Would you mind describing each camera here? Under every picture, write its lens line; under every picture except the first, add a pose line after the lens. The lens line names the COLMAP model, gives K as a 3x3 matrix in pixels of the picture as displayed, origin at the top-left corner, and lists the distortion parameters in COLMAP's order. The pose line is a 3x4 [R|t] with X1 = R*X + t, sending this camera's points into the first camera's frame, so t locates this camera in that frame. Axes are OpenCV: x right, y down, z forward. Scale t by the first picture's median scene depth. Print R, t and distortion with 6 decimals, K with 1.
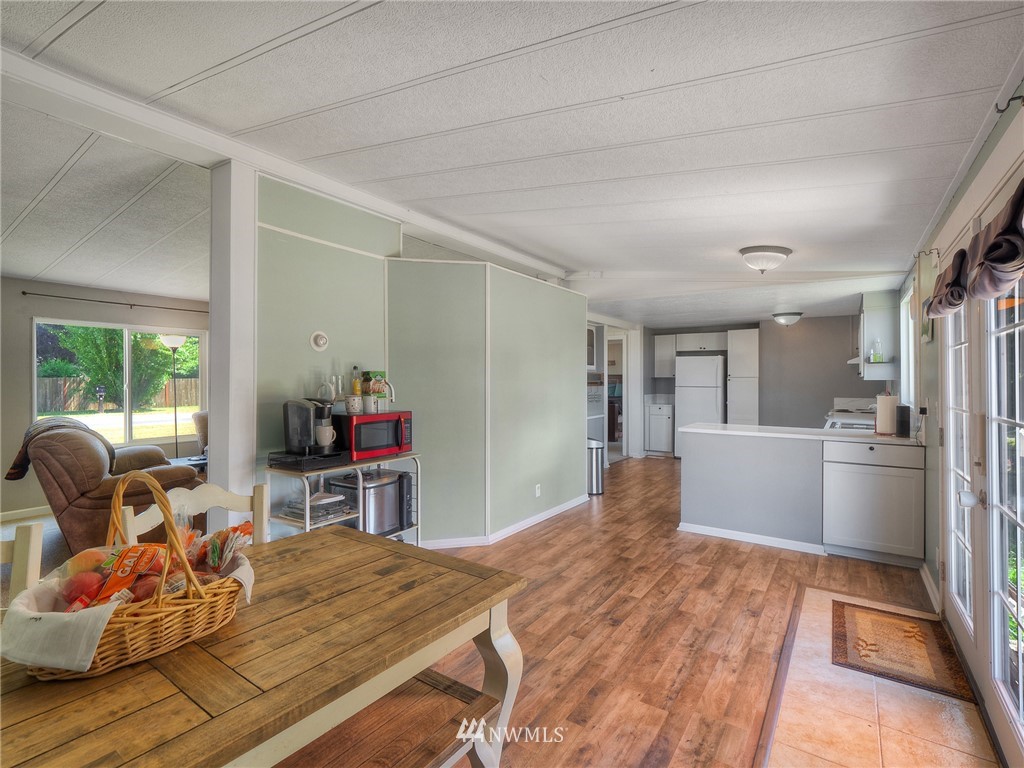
lens RADIAL K [[493.2, 0, 505.9], [0, 493.2, 379.1], [0, 0, 1]] dist [-0.016605, -0.000804]
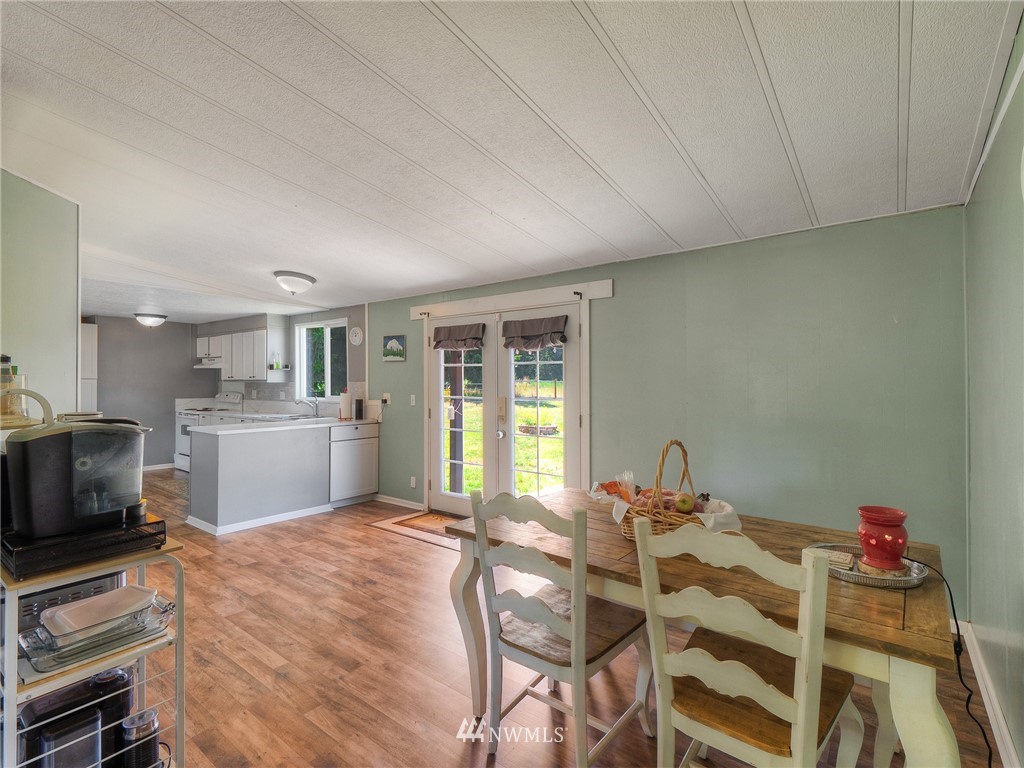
lens RADIAL K [[493.2, 0, 522.9], [0, 493.2, 376.0], [0, 0, 1]] dist [-0.016605, -0.000804]
pose [[0.022861, 0.012416, 0.999662, -0.865521], [-0.003243, 0.999919, -0.012345, -0.001262], [-0.999733, -0.002960, 0.022899, 0.522148]]
